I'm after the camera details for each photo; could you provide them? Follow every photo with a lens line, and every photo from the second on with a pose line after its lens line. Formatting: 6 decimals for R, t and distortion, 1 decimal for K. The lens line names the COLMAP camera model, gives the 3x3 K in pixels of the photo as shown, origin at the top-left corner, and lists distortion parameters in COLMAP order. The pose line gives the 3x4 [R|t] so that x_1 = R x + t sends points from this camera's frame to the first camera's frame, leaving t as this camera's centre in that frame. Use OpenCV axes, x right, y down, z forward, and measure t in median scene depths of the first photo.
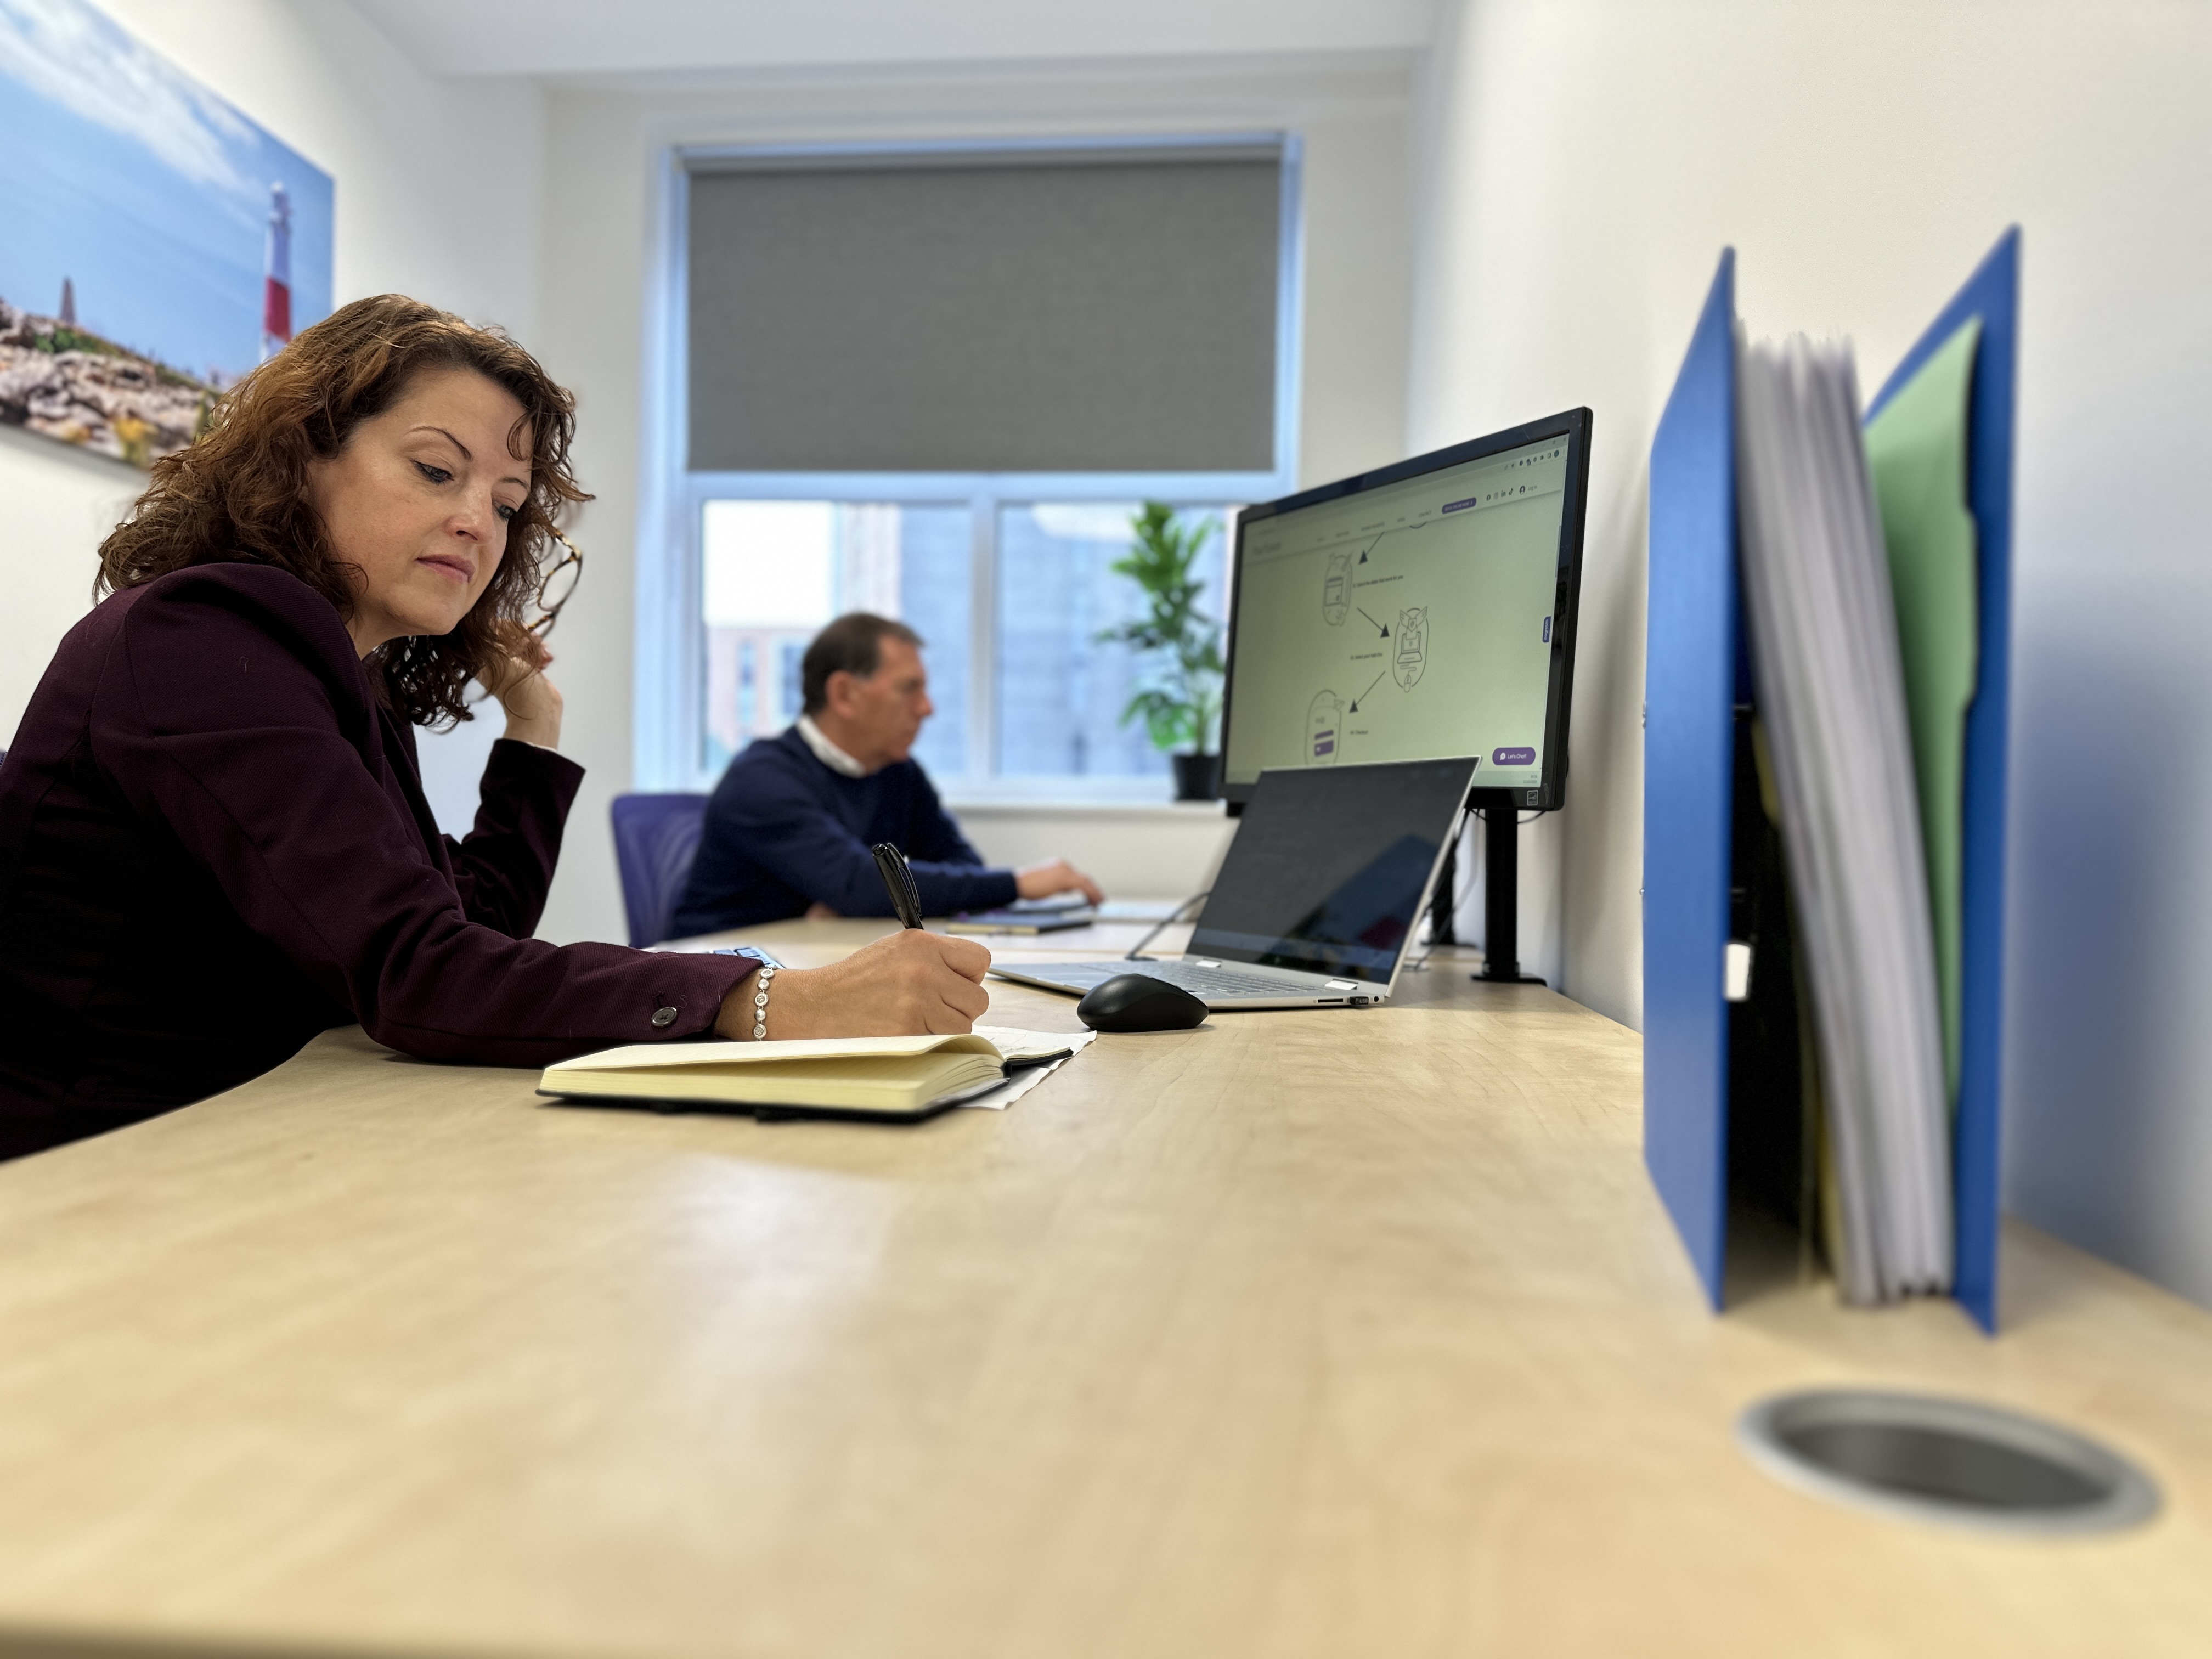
lens RADIAL K [[1532.6, 0, 1111.6], [0, 1532.6, 857.9], [0, 0, 1]] dist [0.171147, -0.336340]
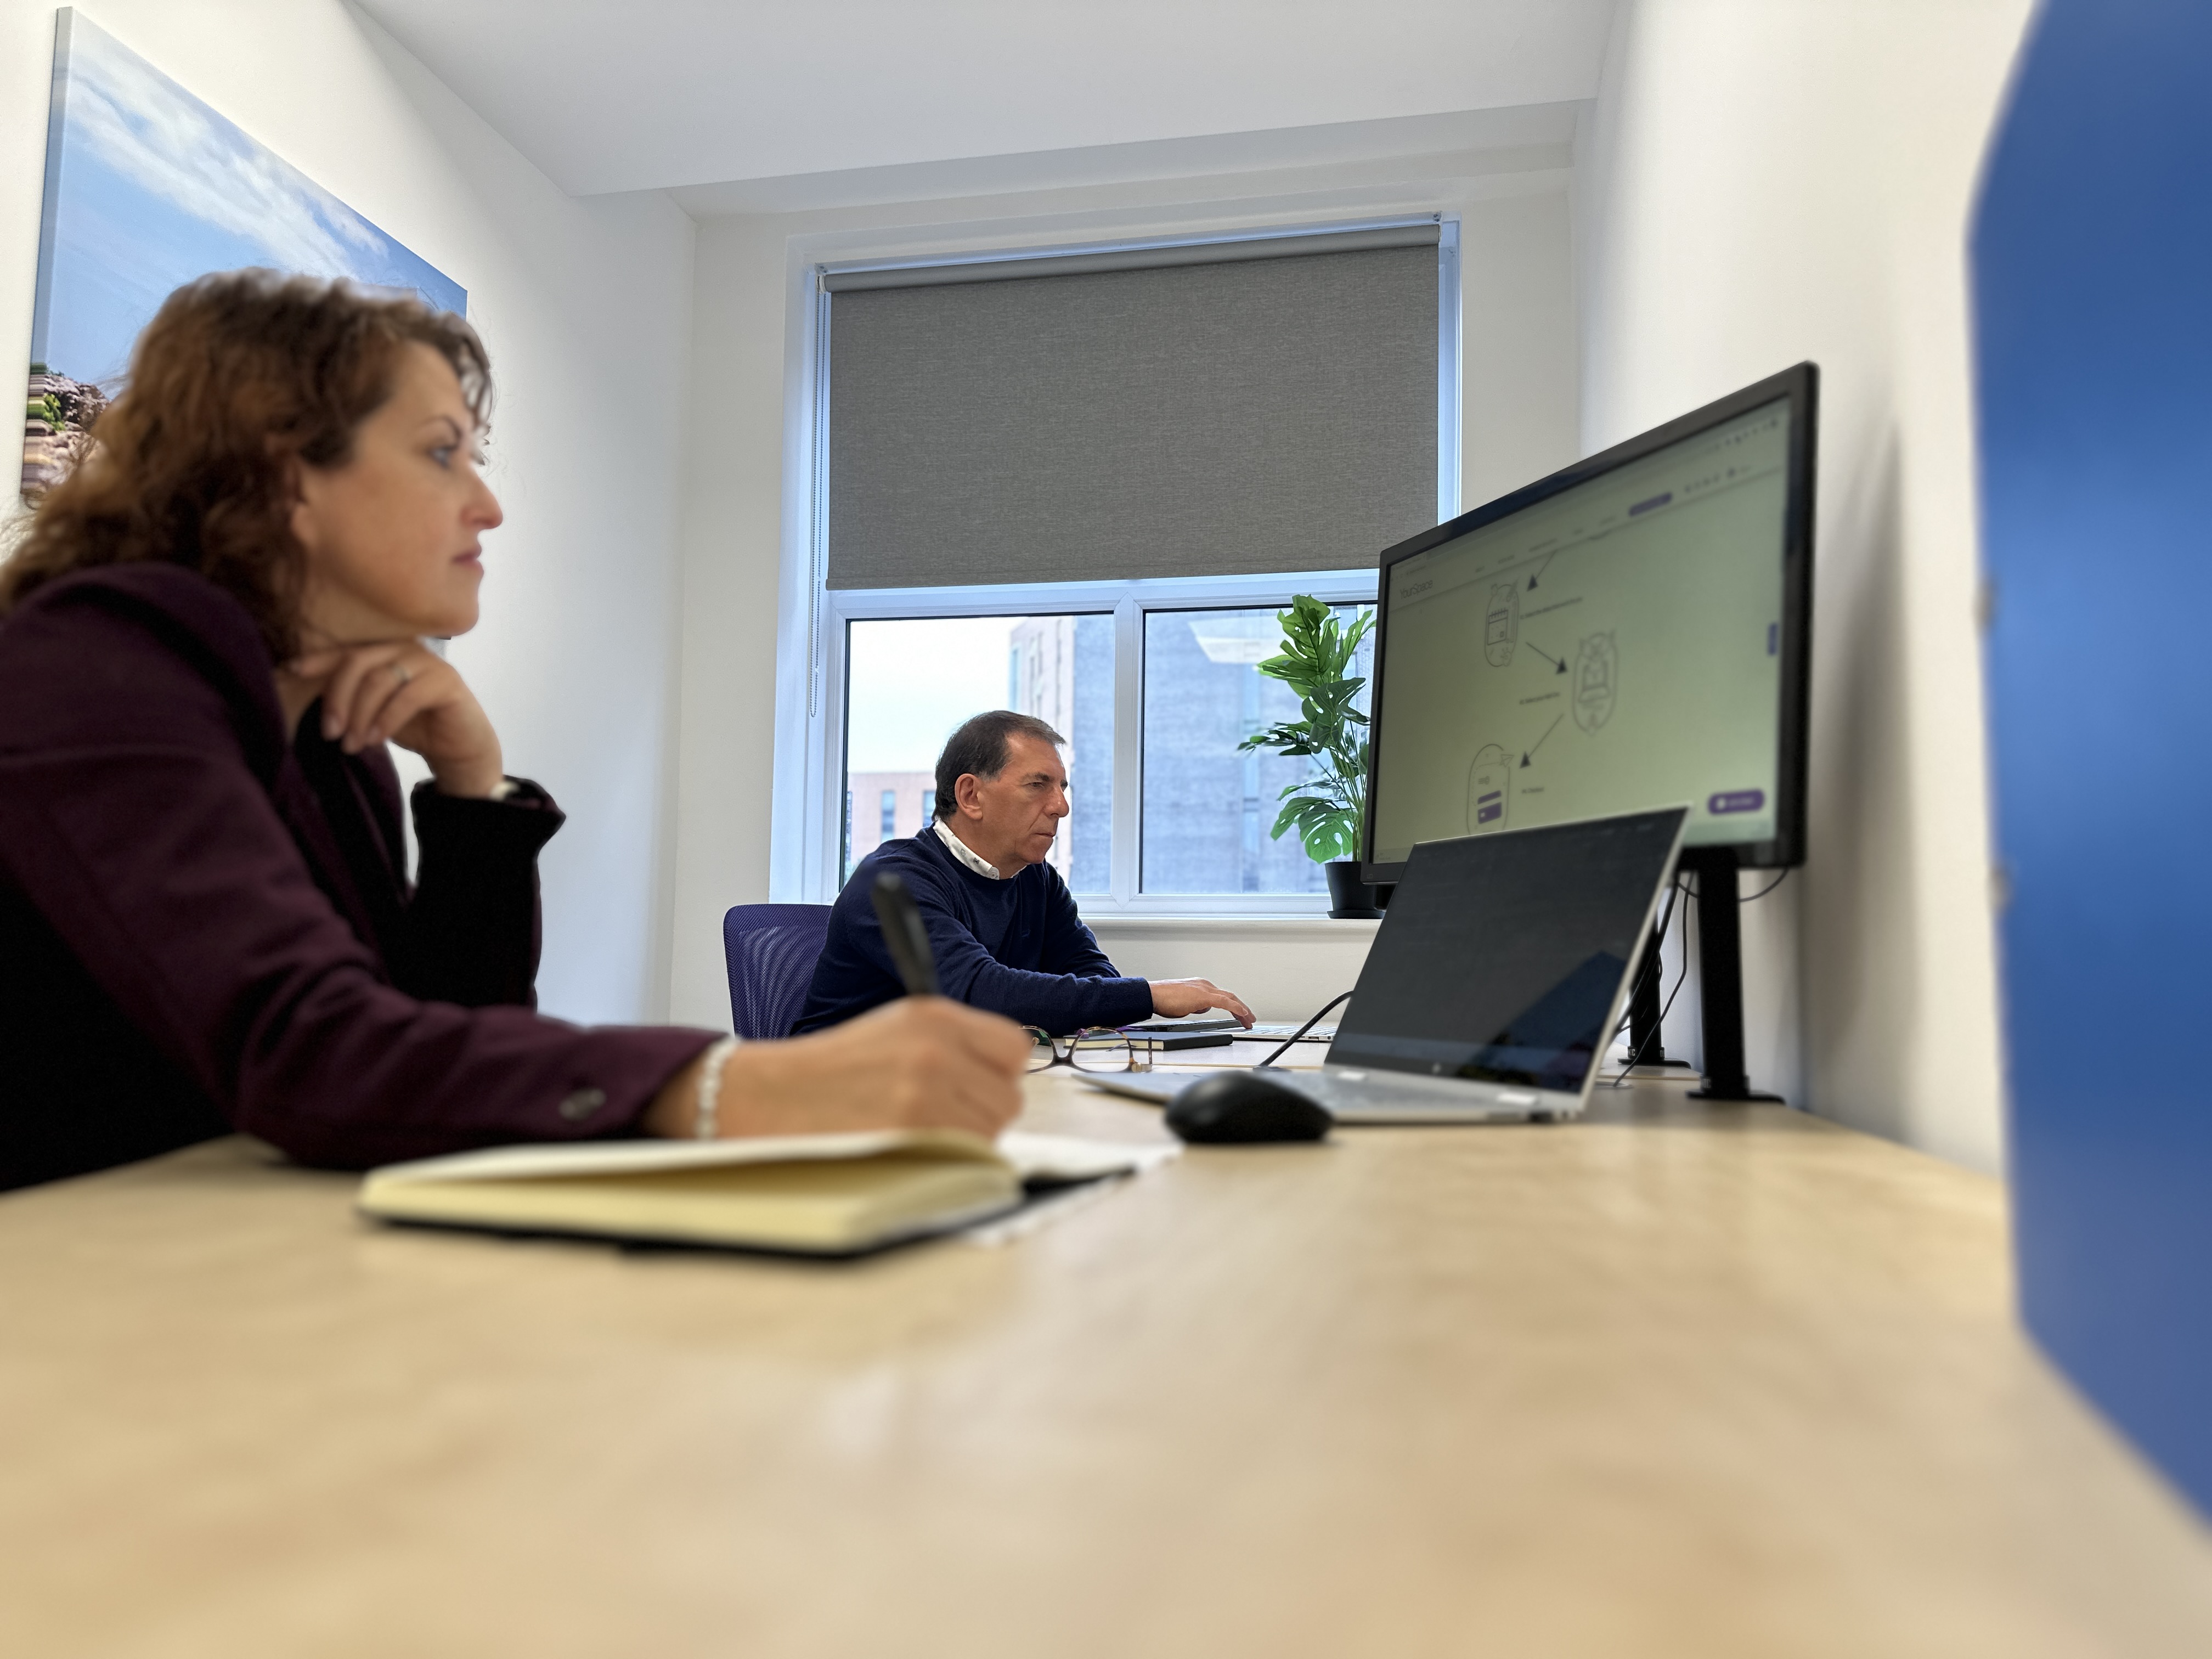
lens RADIAL K [[1532.6, 0, 1111.6], [0, 1532.6, 857.9], [0, 0, 1]] dist [0.171147, -0.336340]
pose [[0.993704, -0.013117, -0.111271, 0.030394], [0.003013, 0.995893, -0.090493, 0.029565], [0.112001, 0.089588, 0.989661, 0.168314]]
